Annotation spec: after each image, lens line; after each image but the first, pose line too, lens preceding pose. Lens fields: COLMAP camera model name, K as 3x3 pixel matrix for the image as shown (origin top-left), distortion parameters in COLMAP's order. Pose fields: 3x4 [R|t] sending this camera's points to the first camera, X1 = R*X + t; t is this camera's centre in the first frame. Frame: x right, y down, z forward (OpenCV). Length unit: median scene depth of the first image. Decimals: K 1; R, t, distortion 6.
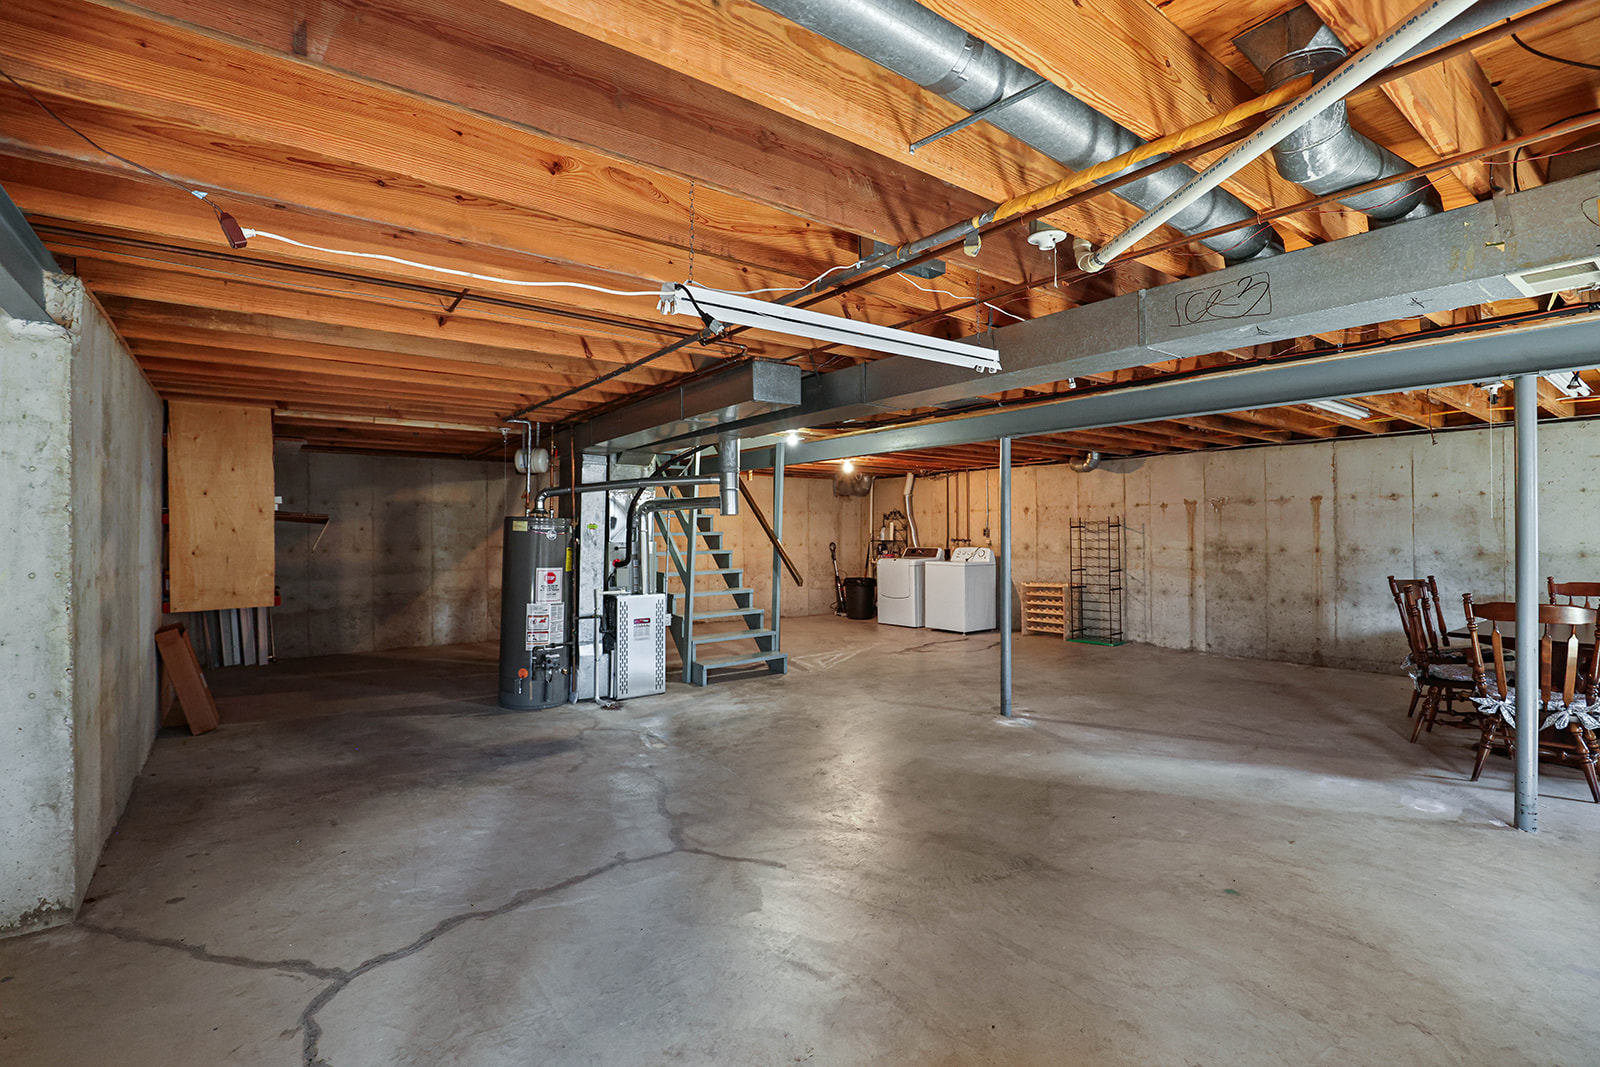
lens RADIAL K [[742.6, 0, 800.0], [0, 742.6, 533.5], [0, 0, 1]] dist [-0.036834, 0.006612]
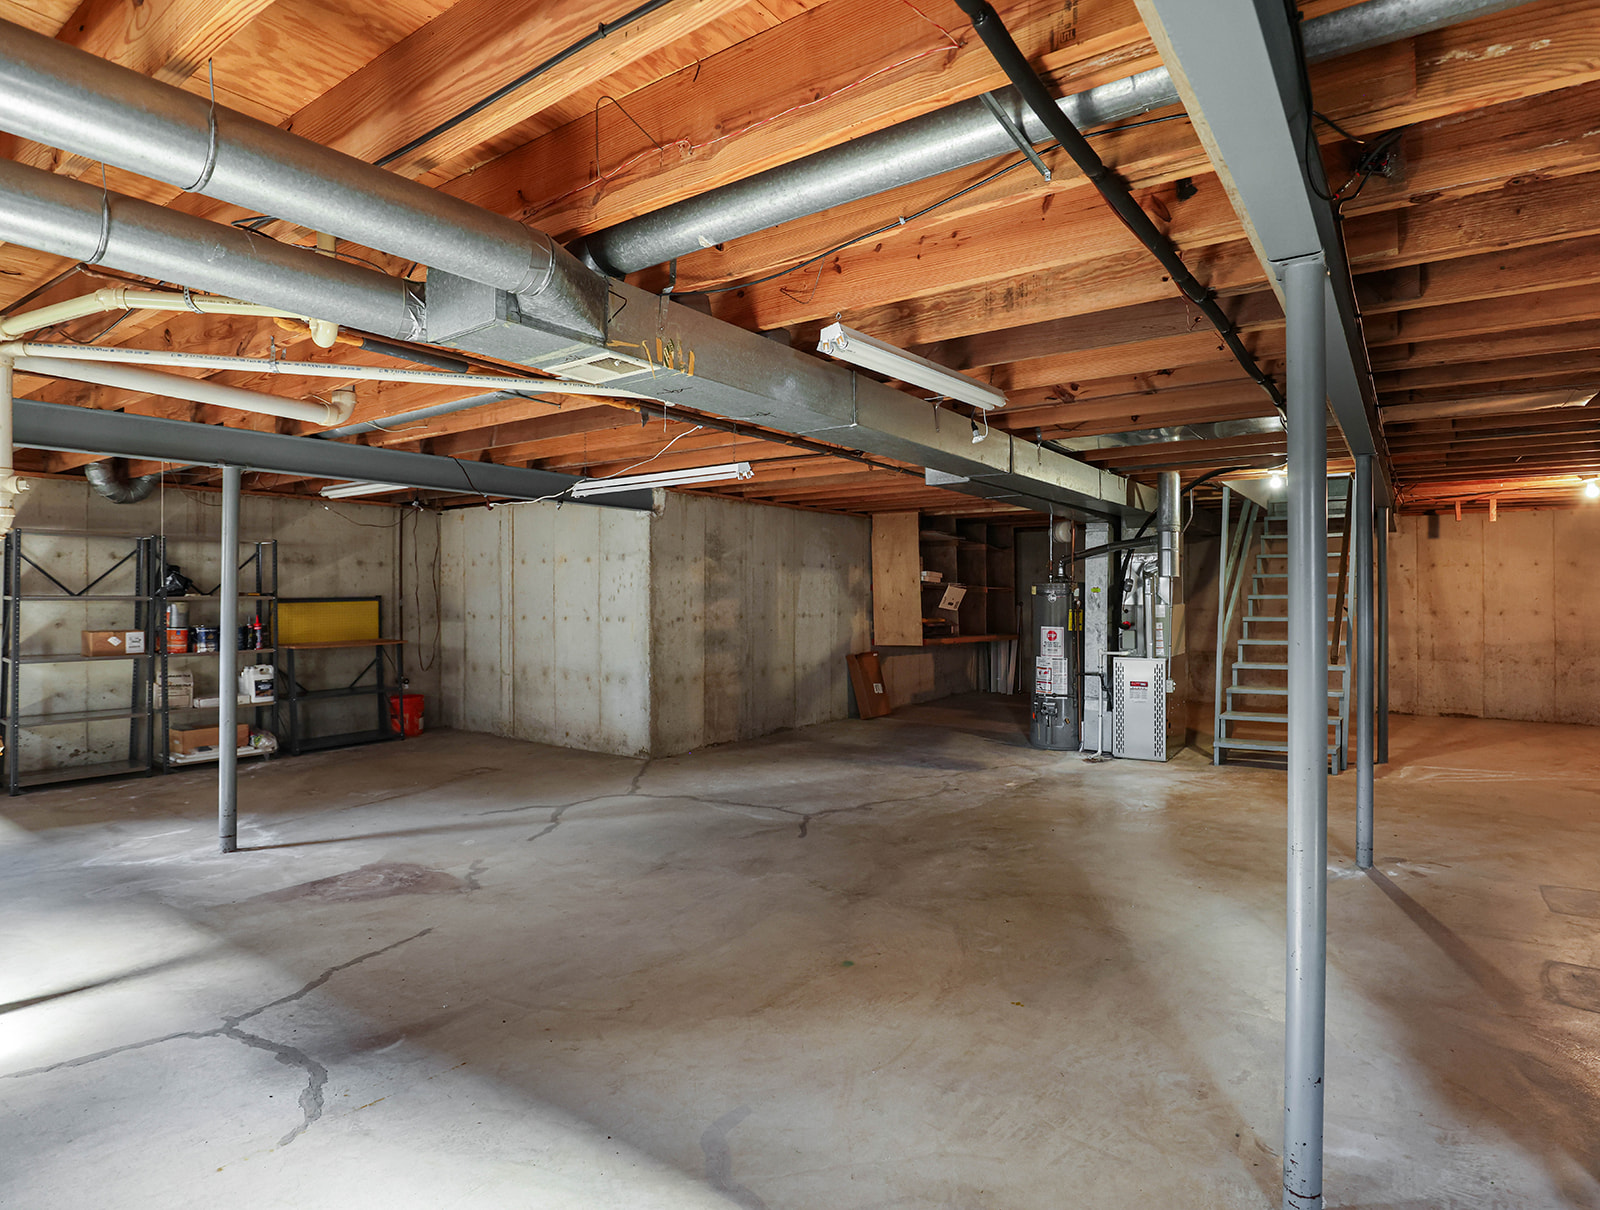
lens RADIAL K [[740.4, 0, 800.0], [0, 740.4, 605.0], [0, 0, 1]] dist [-0.024293, 0.000056]
pose [[0.361786, 0.011313, -0.932192, 0.896914], [0.001783, 0.999916, 0.012827, -0.003444], [0.932259, -0.006303, 0.361736, 0.350202]]
